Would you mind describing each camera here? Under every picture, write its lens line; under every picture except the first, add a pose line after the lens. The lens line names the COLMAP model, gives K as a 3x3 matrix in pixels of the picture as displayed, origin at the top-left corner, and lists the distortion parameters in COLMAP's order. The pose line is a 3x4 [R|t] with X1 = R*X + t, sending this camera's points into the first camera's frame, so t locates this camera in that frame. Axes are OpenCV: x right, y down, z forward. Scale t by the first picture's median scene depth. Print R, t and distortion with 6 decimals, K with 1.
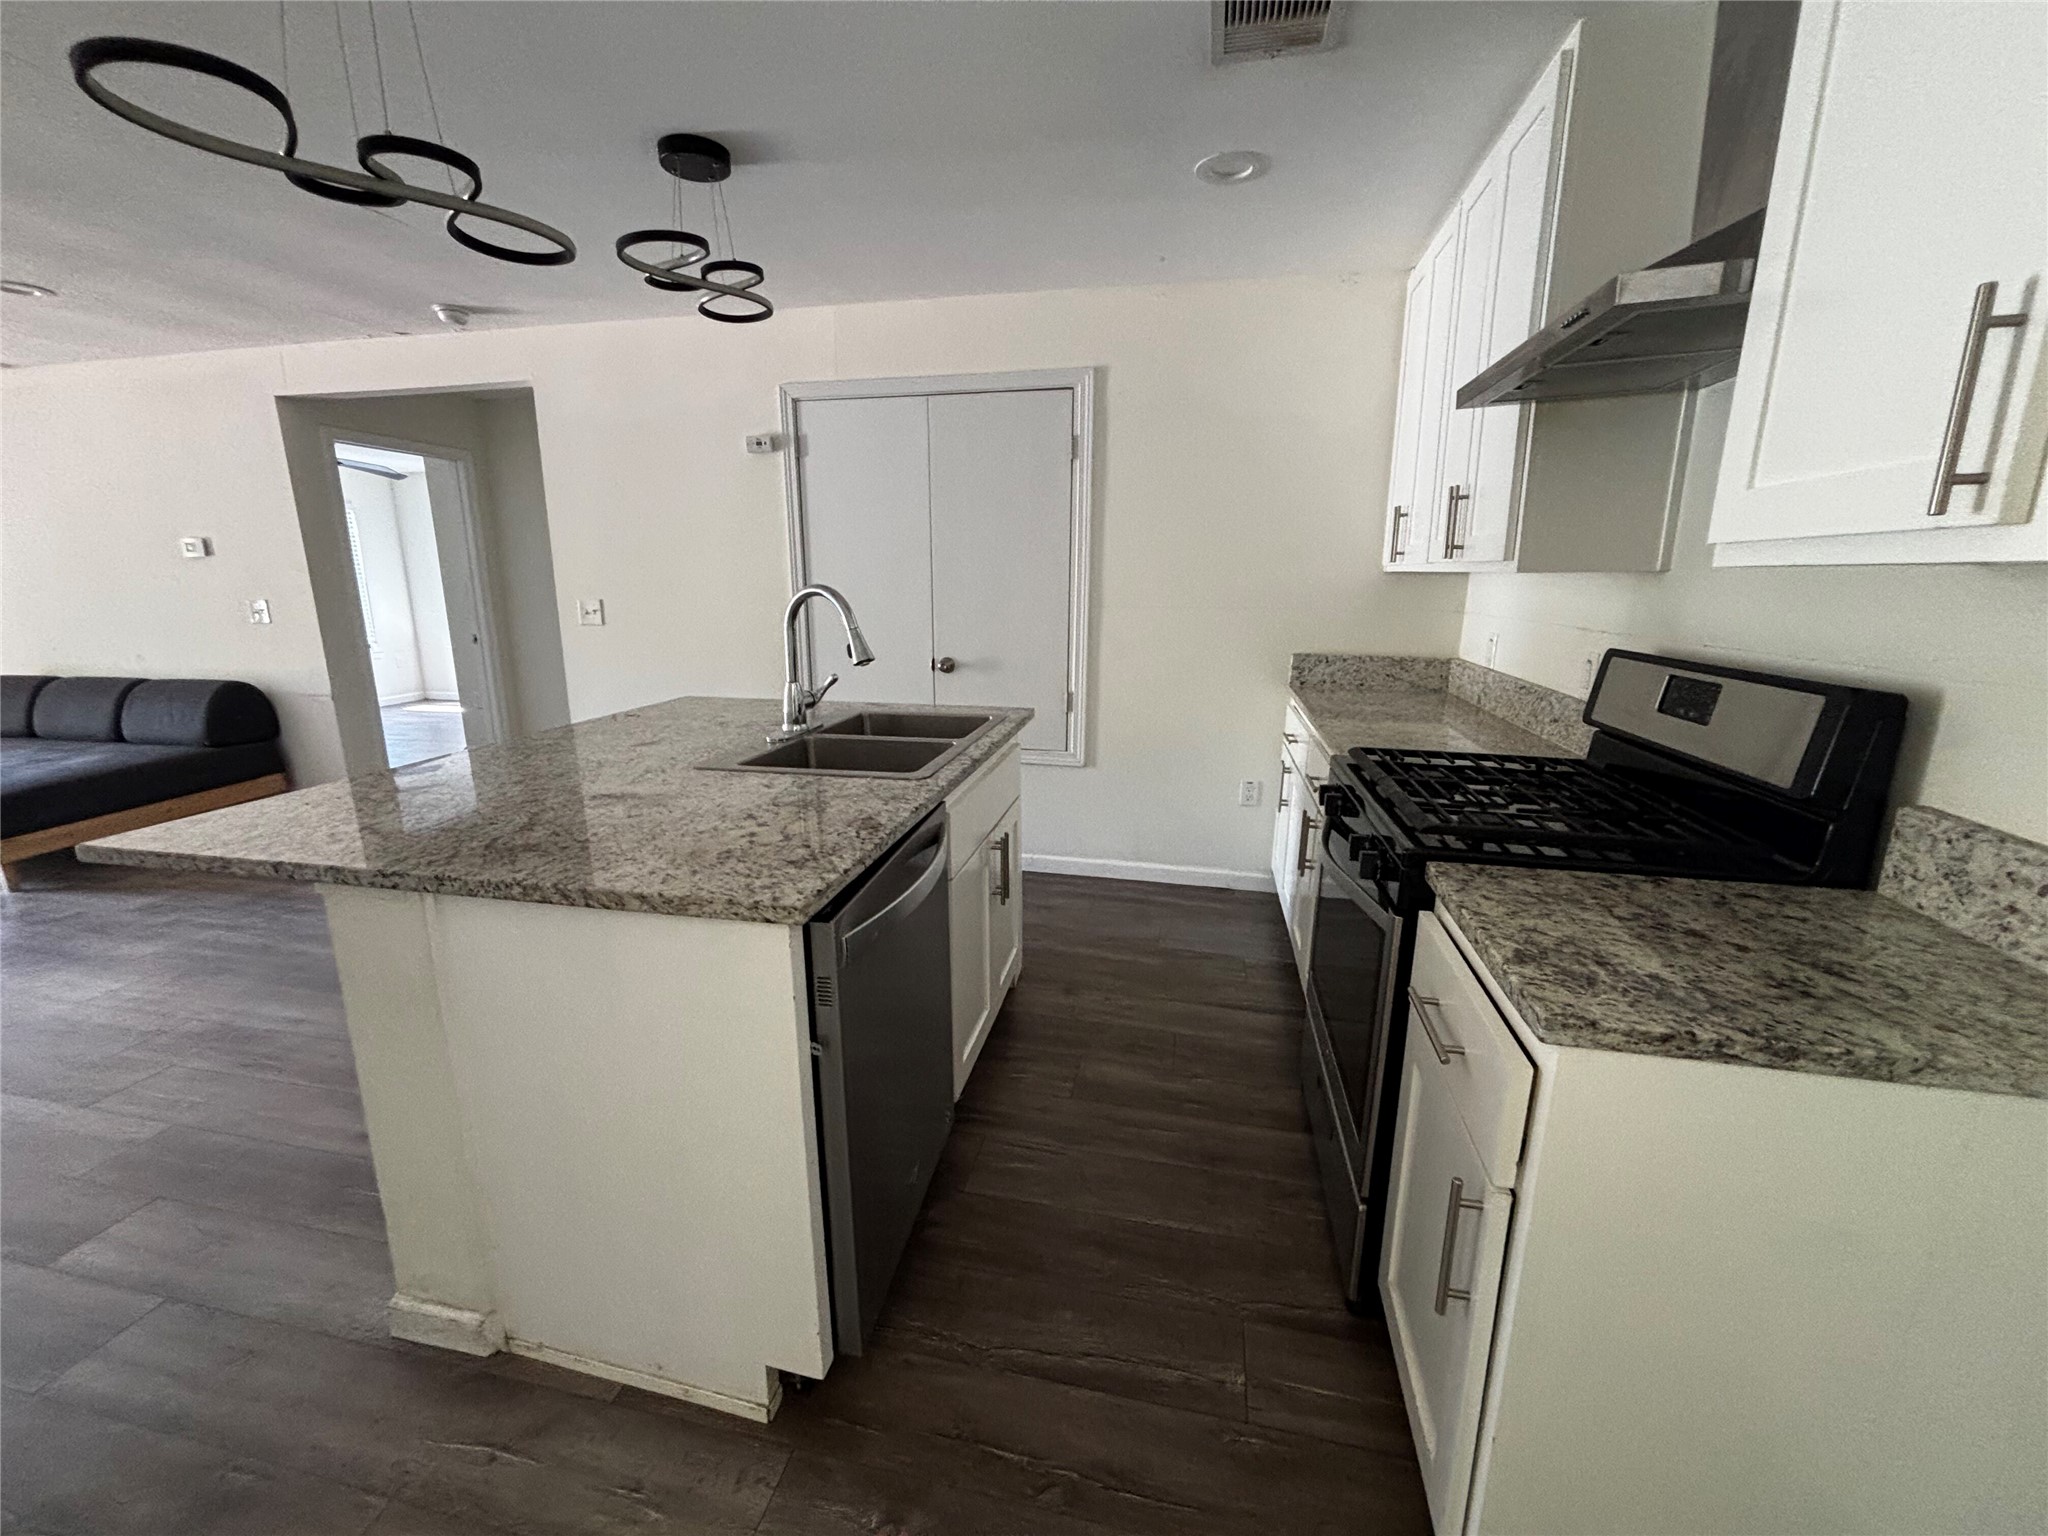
lens RADIAL K [[824.2, 0, 1017.7], [0, 824.2, 766.1], [0, 0, 1]] dist [0.000708, -0.000596]
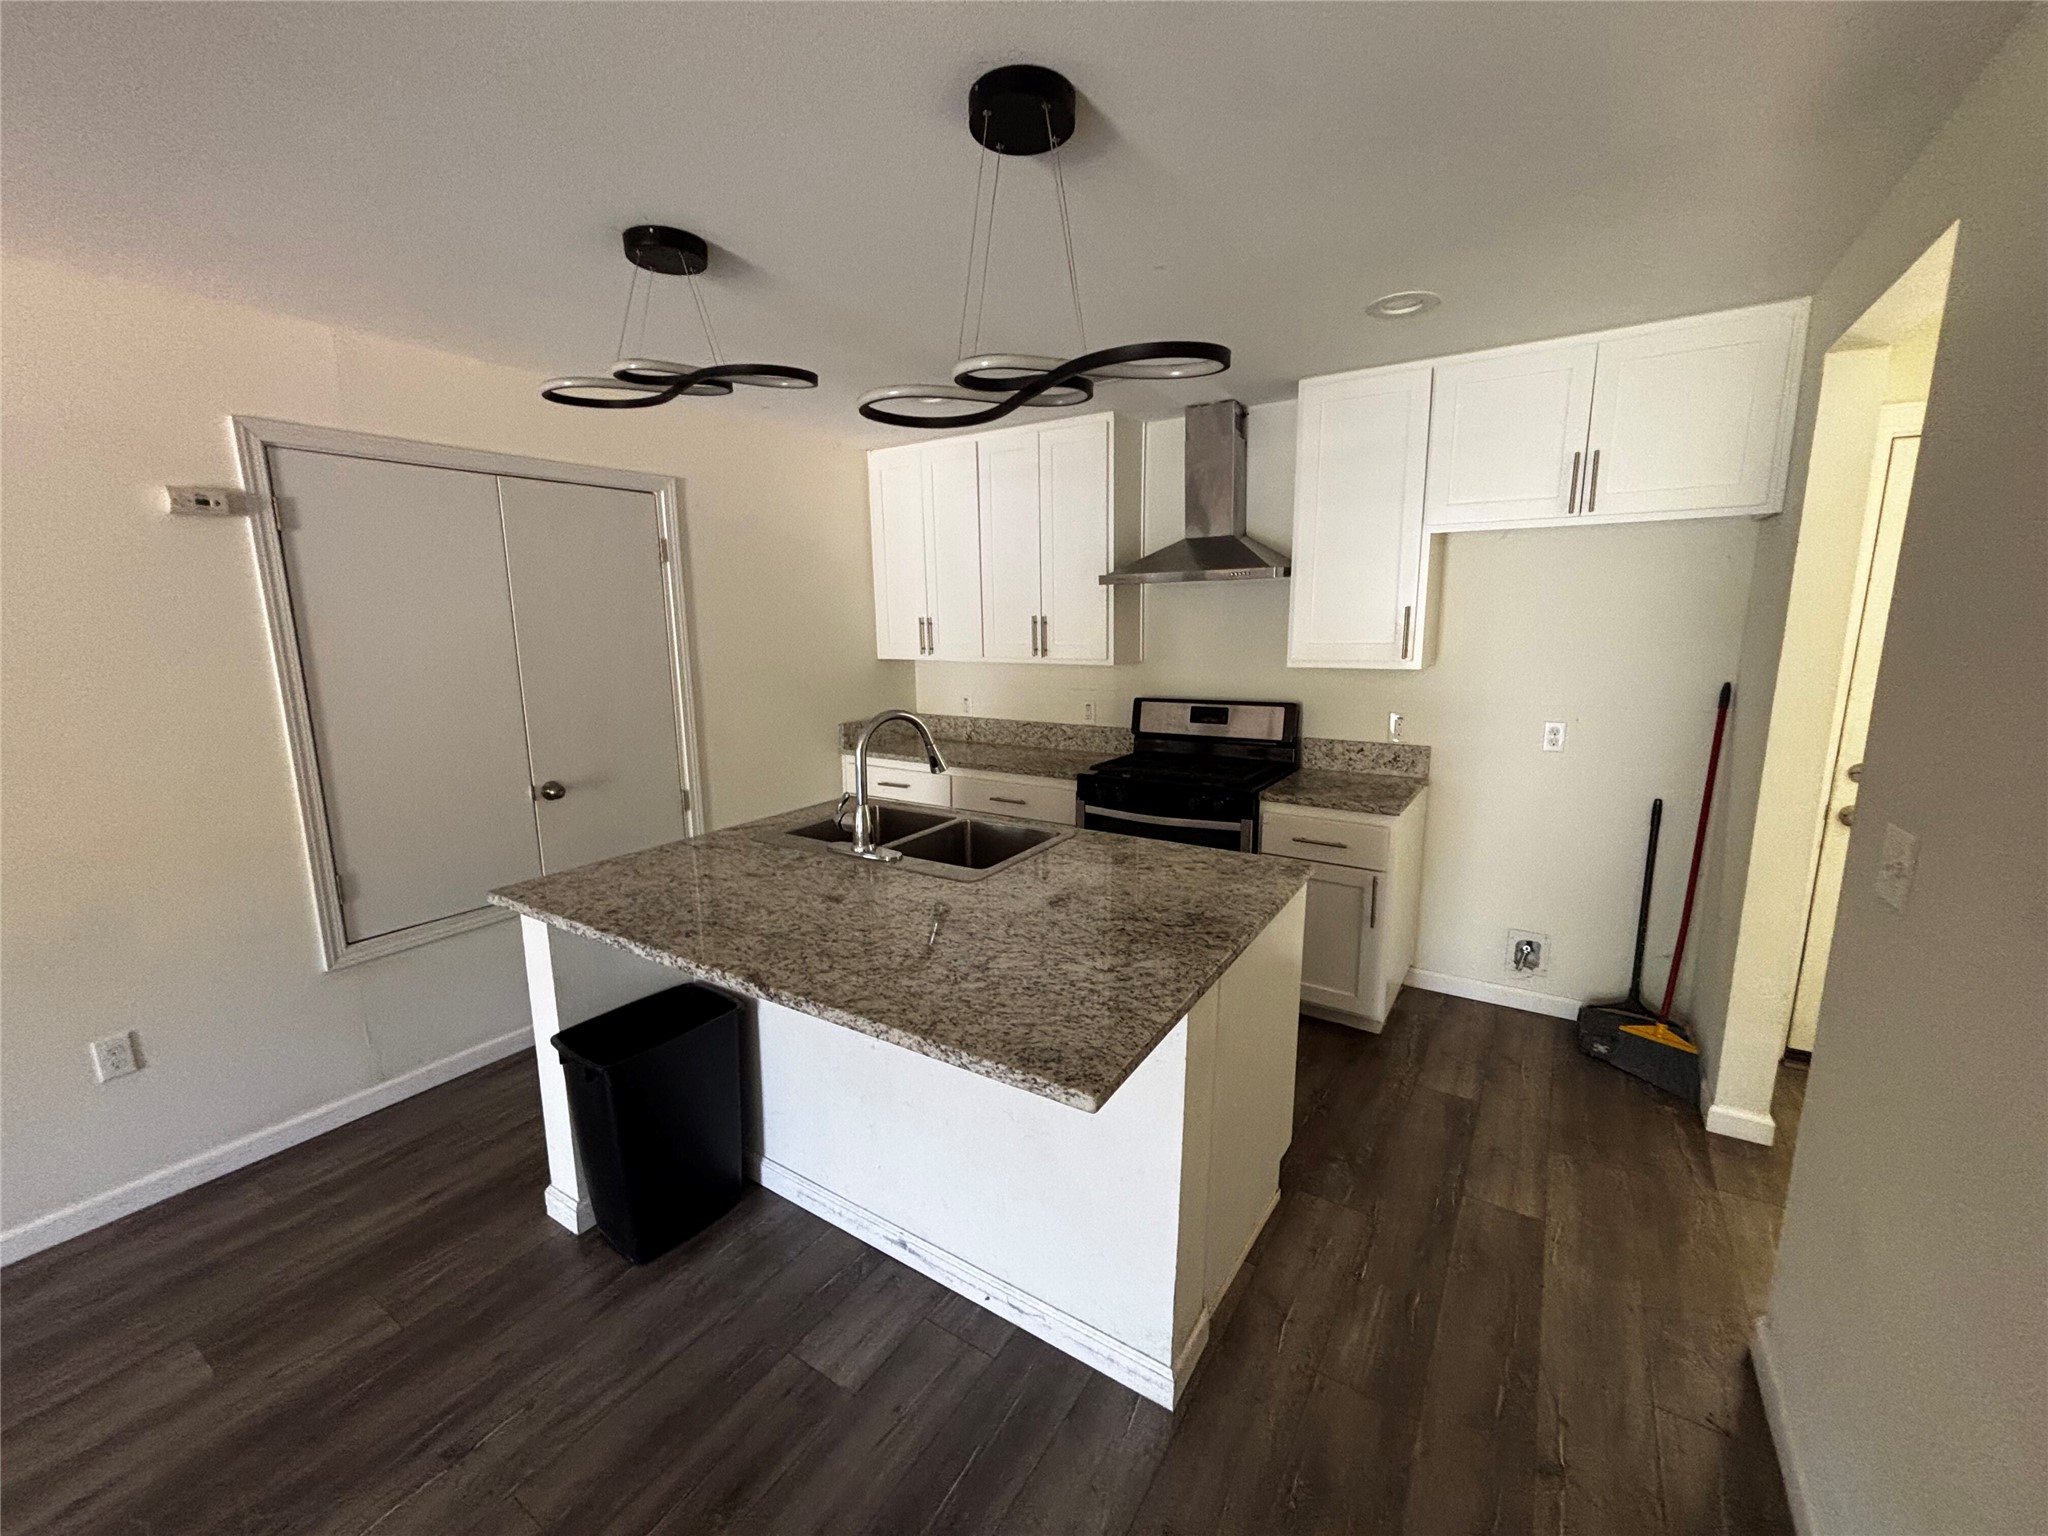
lens RADIAL K [[824.2, 0, 1016.3], [0, 824.2, 763.1], [0, 0, 1]] dist [0.000708, -0.000596]
pose [[0.364216, -0.169279, 0.915801, -1.205295], [0.224280, 0.970345, 0.090164, -0.213002], [-0.903905, 0.172557, 0.391381, 0.429023]]
